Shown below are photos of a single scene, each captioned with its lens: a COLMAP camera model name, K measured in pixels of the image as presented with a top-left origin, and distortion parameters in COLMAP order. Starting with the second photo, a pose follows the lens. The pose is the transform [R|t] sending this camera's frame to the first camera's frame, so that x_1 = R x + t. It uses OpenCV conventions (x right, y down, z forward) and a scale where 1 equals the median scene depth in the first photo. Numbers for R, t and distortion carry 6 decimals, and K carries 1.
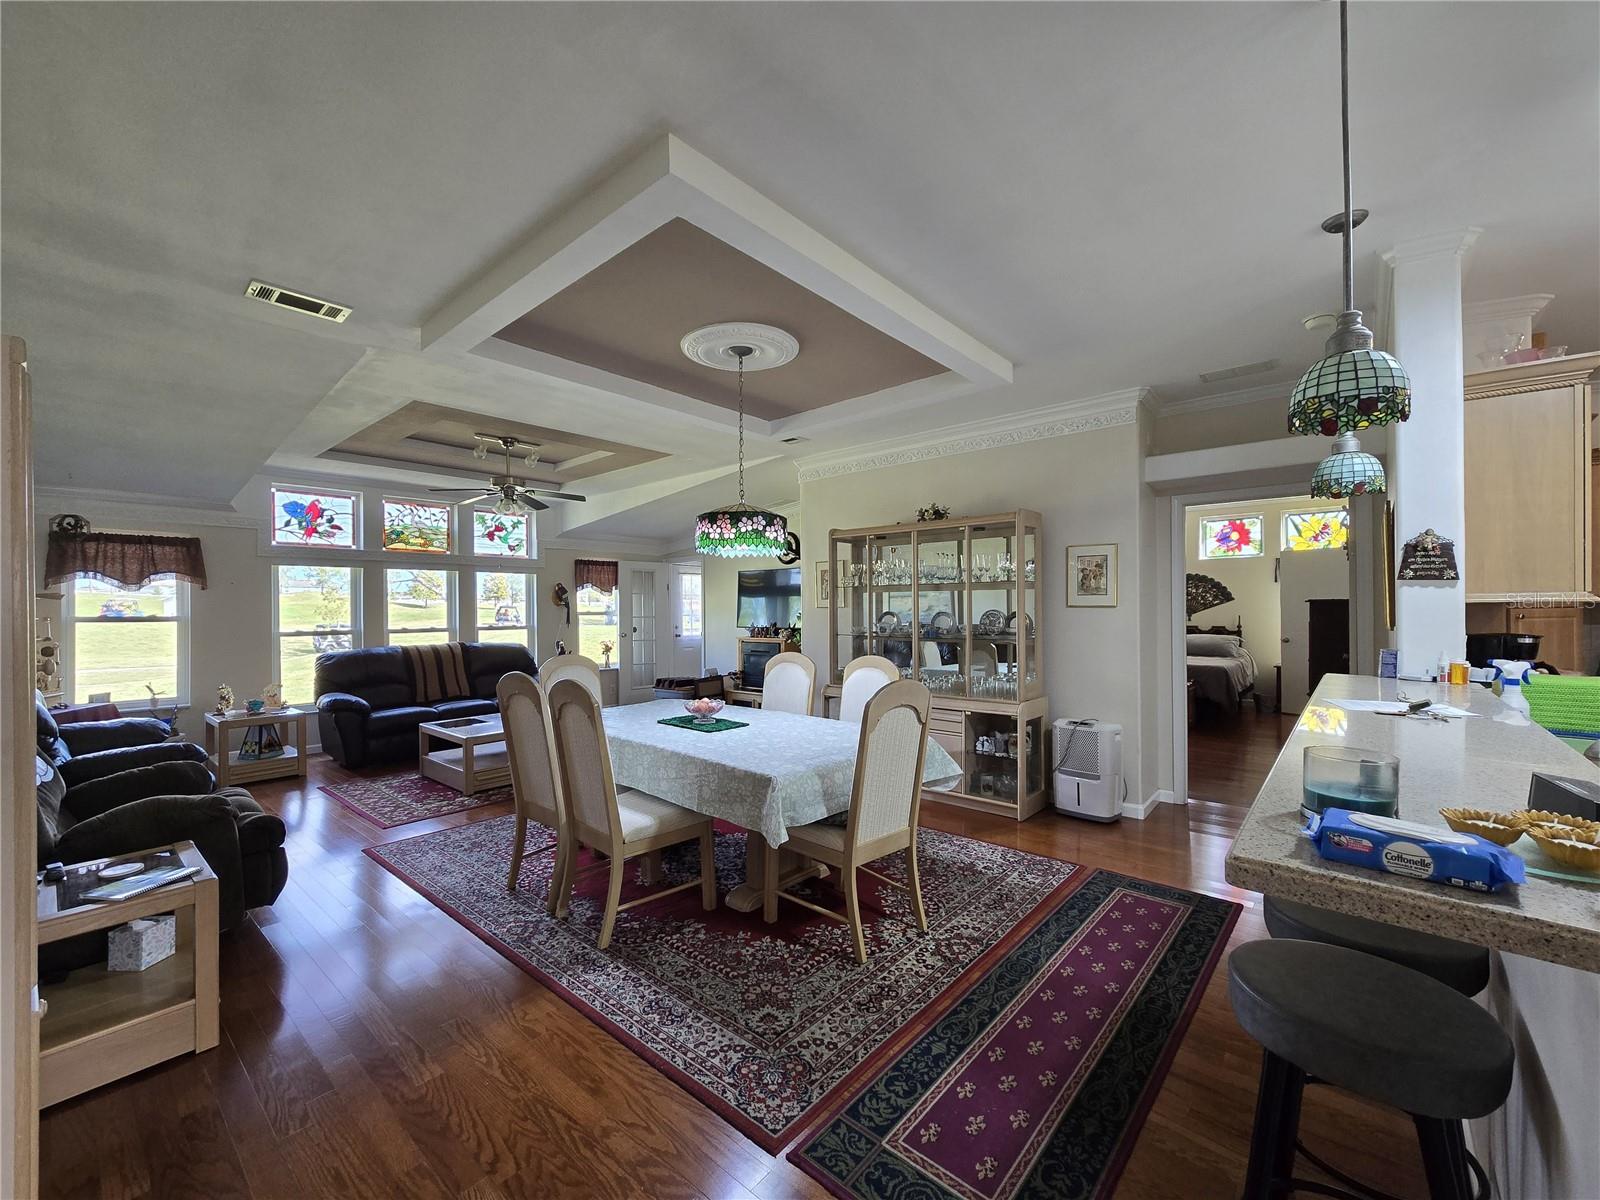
lens RADIAL K [[657.1, 0, 790.7], [0, 657.1, 605.6], [0, 0, 1]] dist [-0.000244, -0.000583]
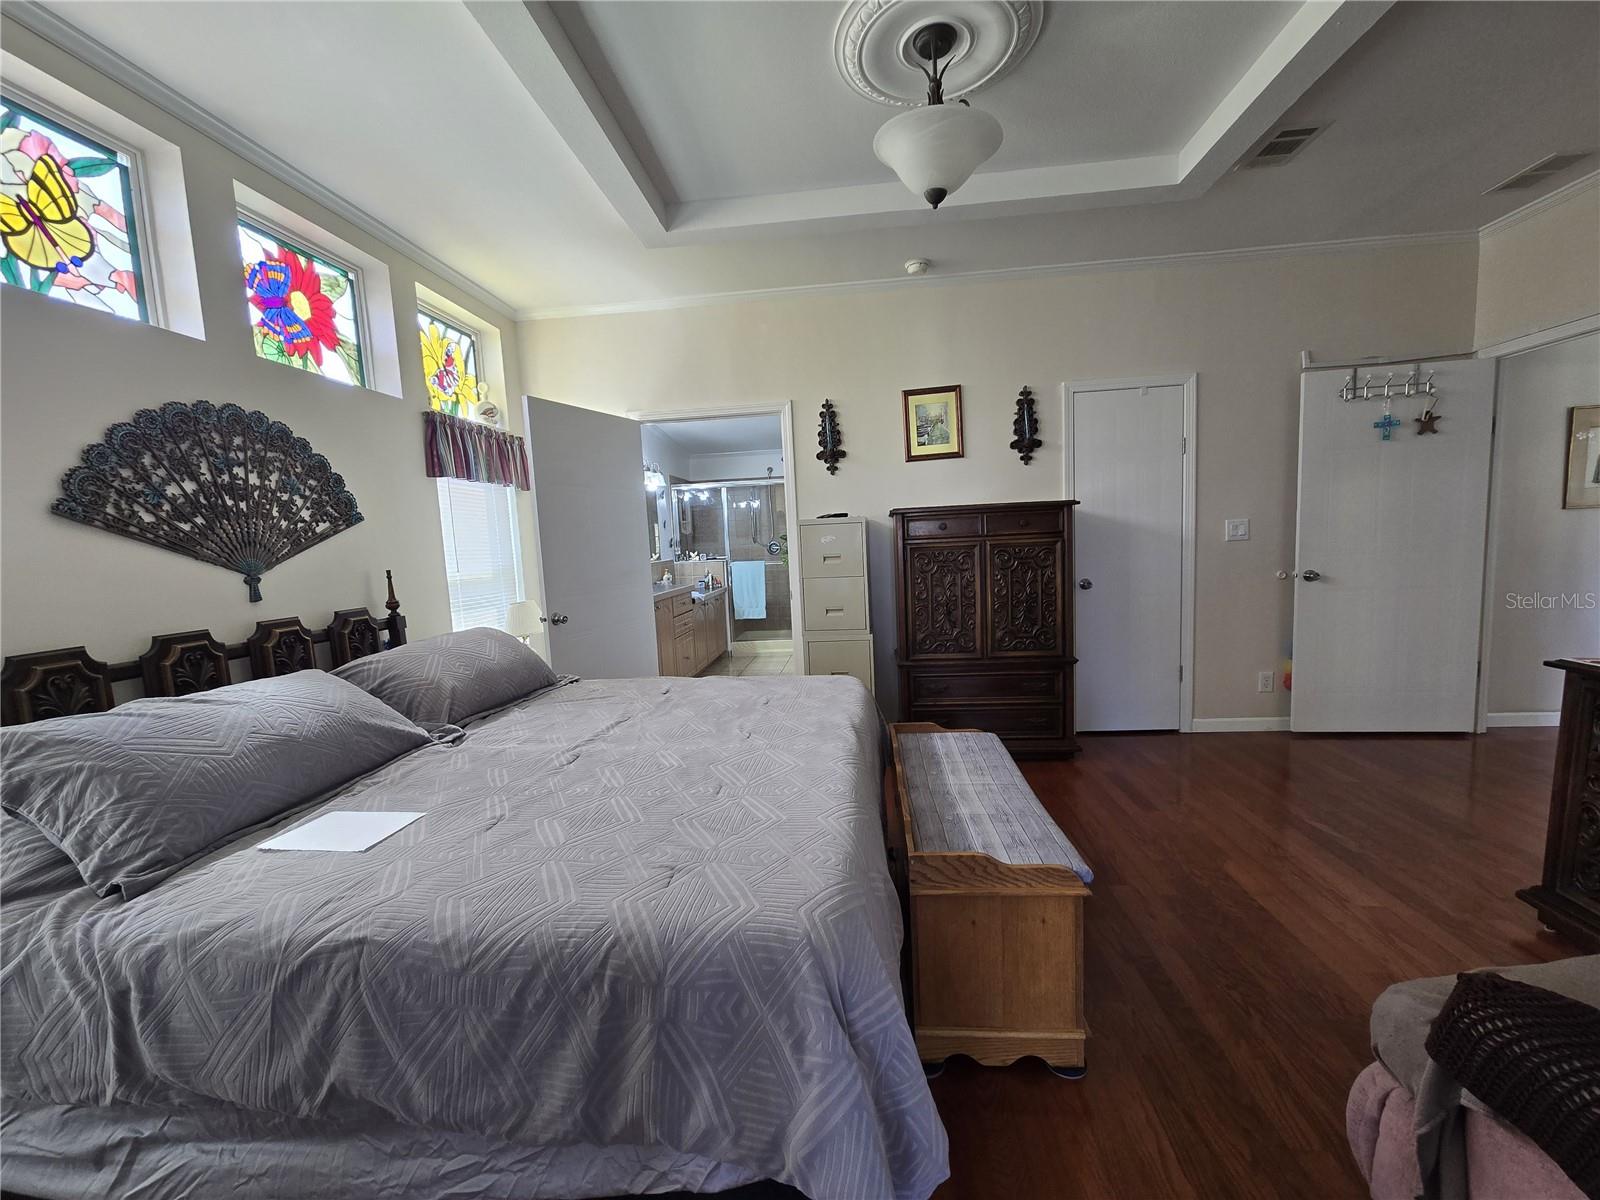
lens RADIAL K [[657.1, 0, 790.7], [0, 657.1, 605.6], [0, 0, 1]] dist [-0.000244, -0.000583]
pose [[-0.570320, -0.044081, 0.820239, 0.303508], [0.053805, 0.994410, 0.090852, 0.013399], [-0.819658, 0.095948, -0.564760, 1.007776]]
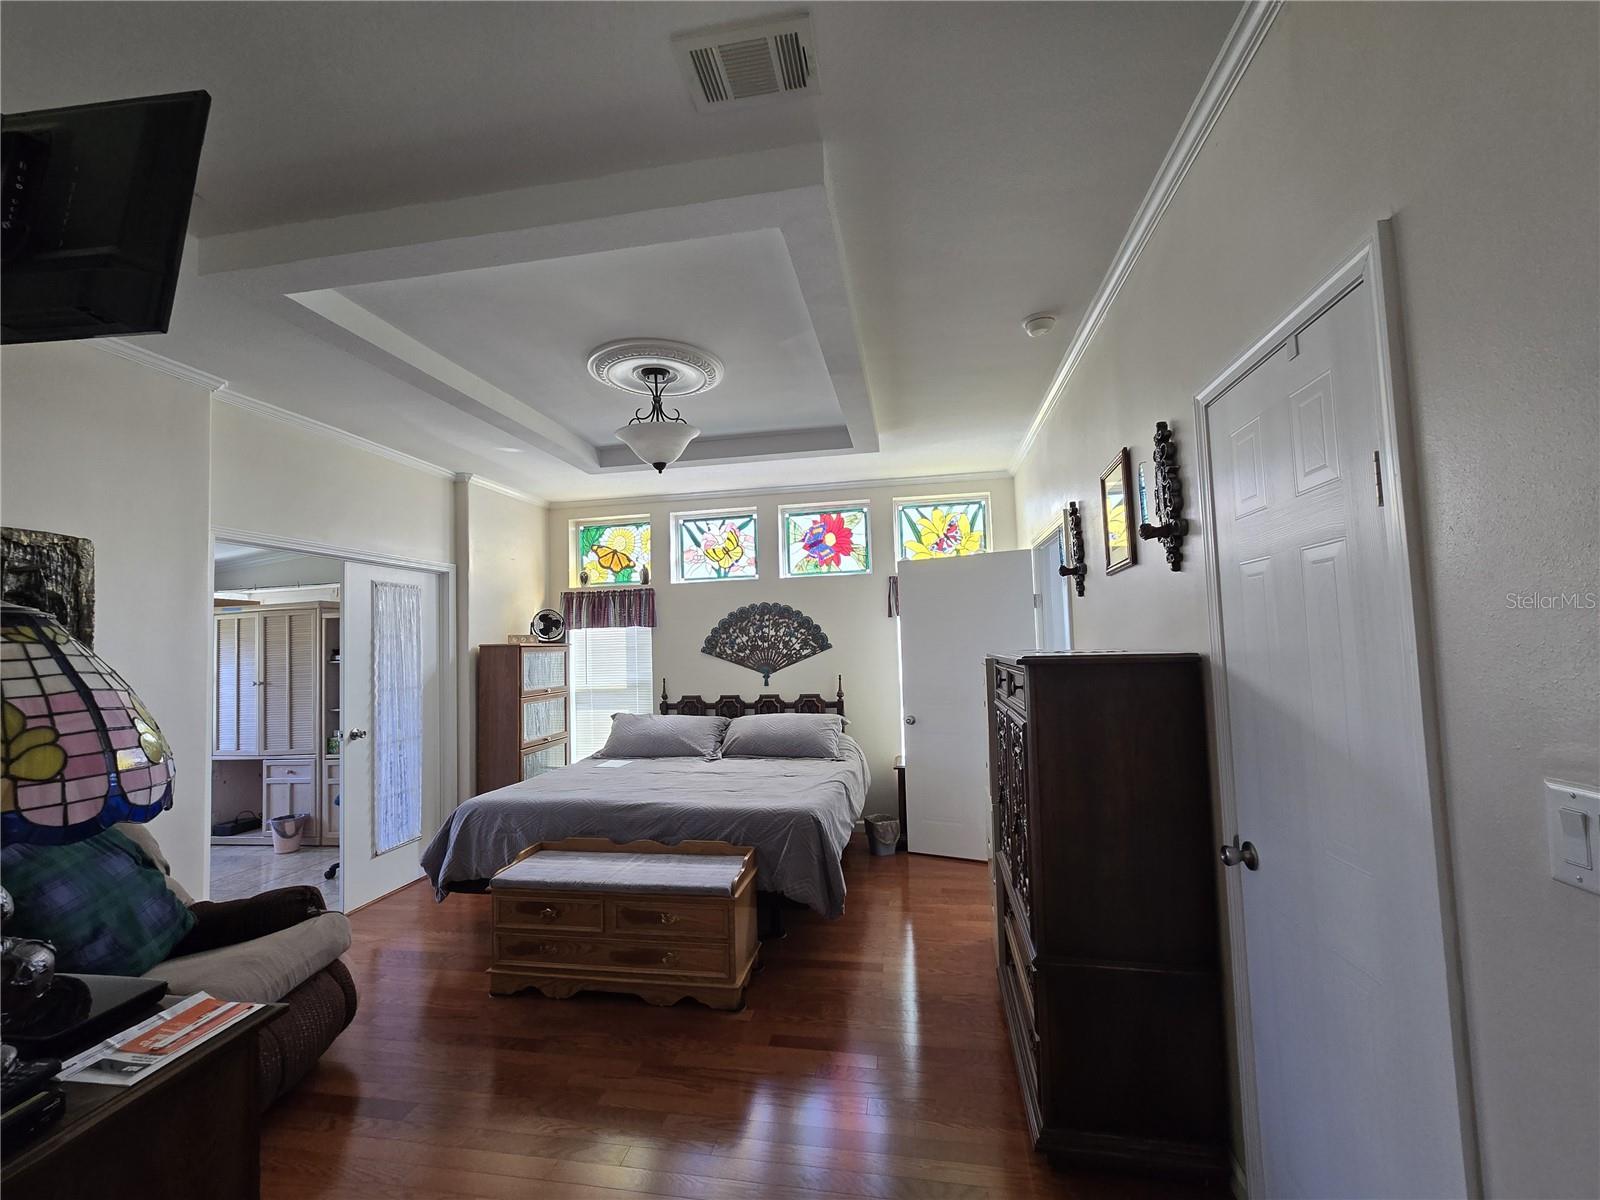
lens RADIAL K [[646.7, 0, 793.8], [0, 646.7, 601.2], [0, 0, 1]] dist [0.016184, 0.000248]
pose [[0.856138, 0.023507, 0.516213, 0.351049], [0.018353, 0.996951, -0.075837, -0.007098], [-0.516422, 0.074401, 0.853096, 0.527490]]
